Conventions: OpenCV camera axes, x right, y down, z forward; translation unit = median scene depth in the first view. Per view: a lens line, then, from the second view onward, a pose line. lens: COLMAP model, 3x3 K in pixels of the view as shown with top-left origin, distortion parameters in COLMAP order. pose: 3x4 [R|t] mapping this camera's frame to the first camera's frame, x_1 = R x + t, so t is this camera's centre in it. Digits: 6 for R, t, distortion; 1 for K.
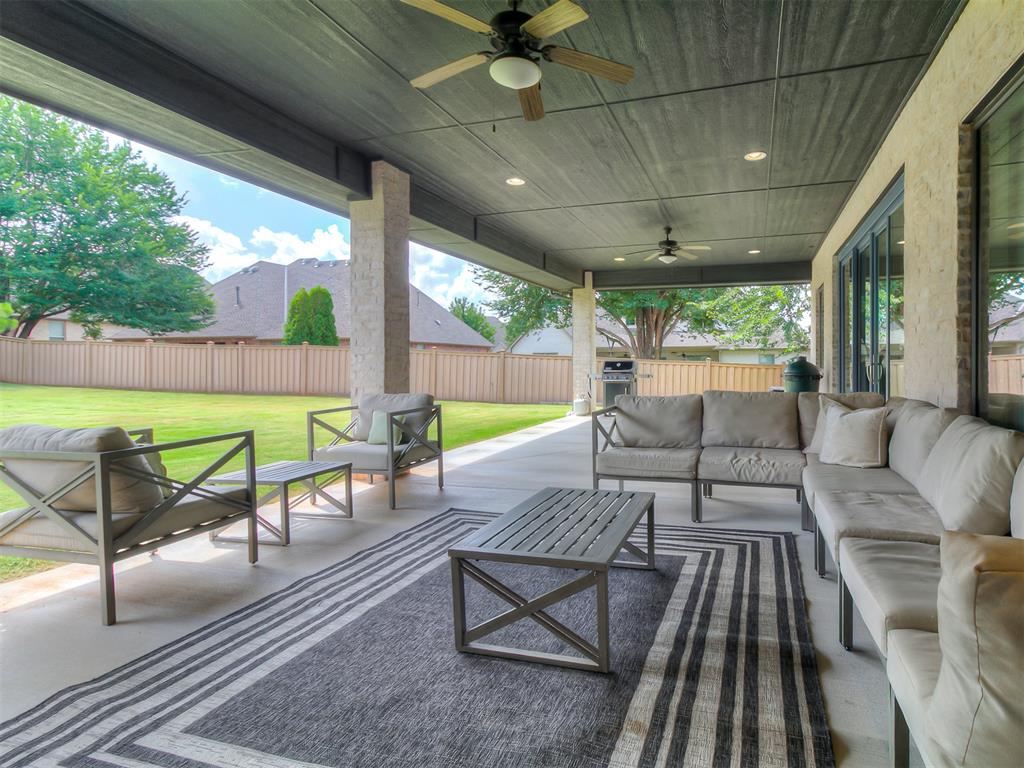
lens RADIAL K [[633.2, 0, 511.8], [0, 633.2, 382.3], [0, 0, 1]] dist [0.000860, 0.000003]
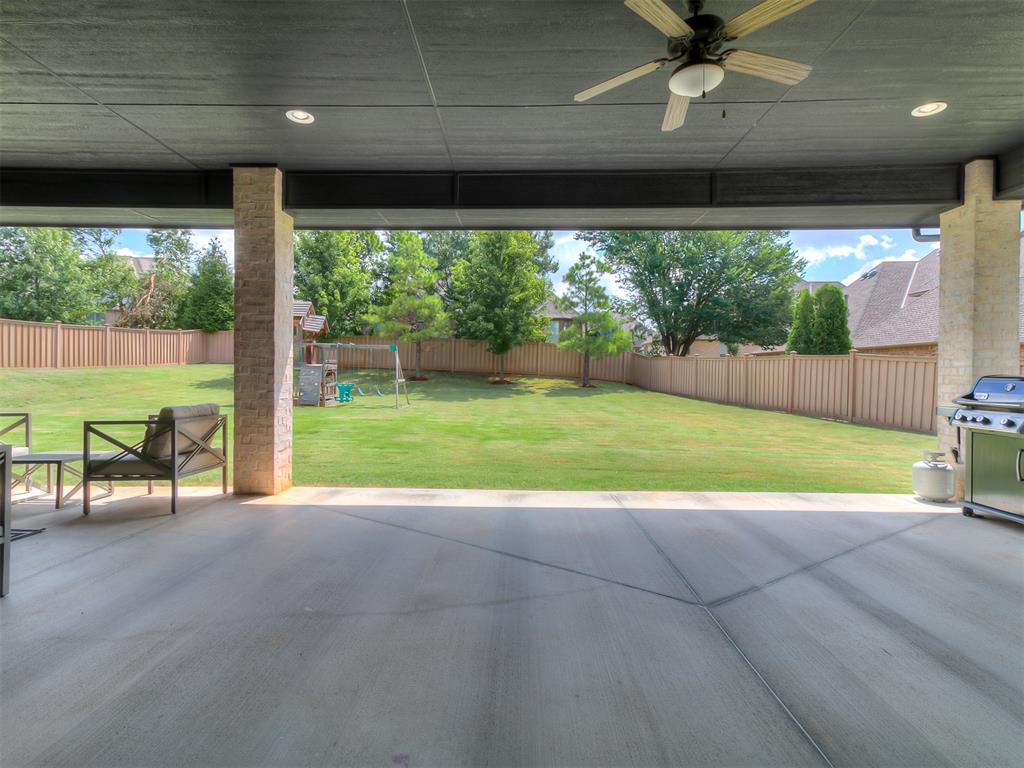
lens RADIAL K [[516.8, 0, 512.5], [0, 516.8, 379.1], [0, 0, 1]] dist [0.004412, 0.000260]
pose [[0.310705, 0.013080, -0.950416, 0.357507], [-0.033960, 0.999420, 0.002652, -0.020246], [0.949899, 0.031452, 0.310969, 0.599750]]
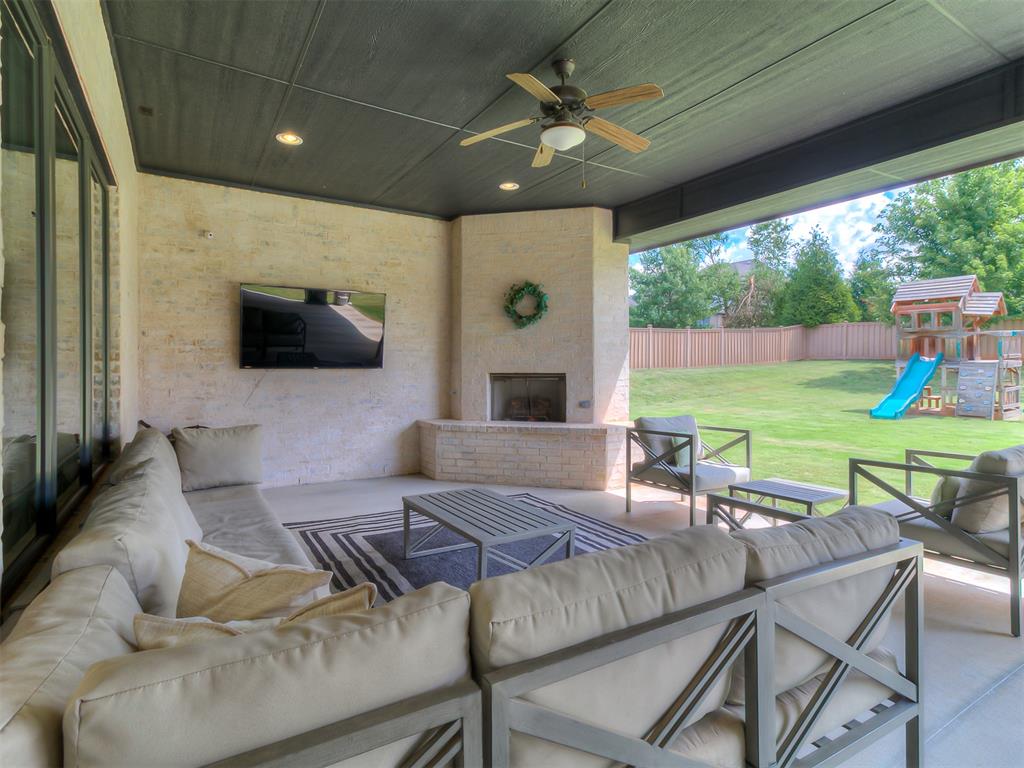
lens RADIAL K [[538.7, 0, 510.3], [0, 538.7, 368.0], [0, 0, 1]] dist [0.006602, 0.000629]
pose [[-0.639496, 0.002932, -0.768789, 0.247223], [-0.018442, 0.999646, 0.019152, -0.028262], [0.768573, 0.026426, -0.639216, 0.471487]]
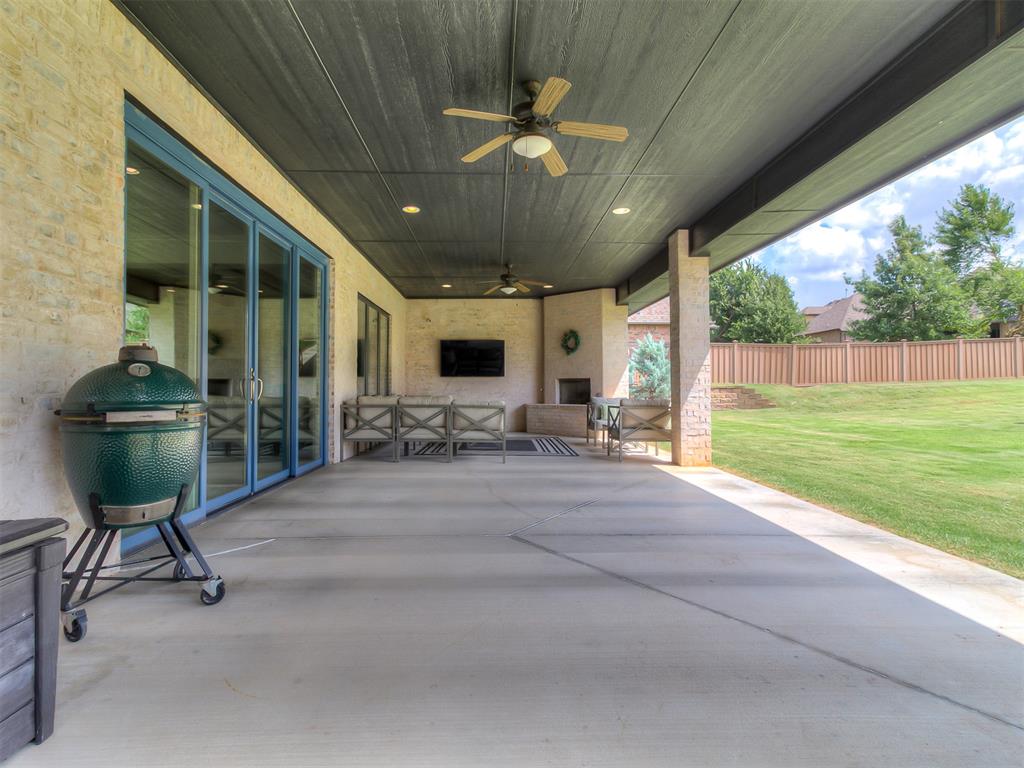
lens RADIAL K [[516.8, 0, 512.5], [0, 516.8, 379.1], [0, 0, 1]] dist [0.004412, 0.000260]
pose [[-0.927987, -0.002389, -0.372606, 0.290256], [-0.005758, 0.999952, 0.007929, -0.018736], [0.372569, 0.009504, -0.927956, 0.999901]]
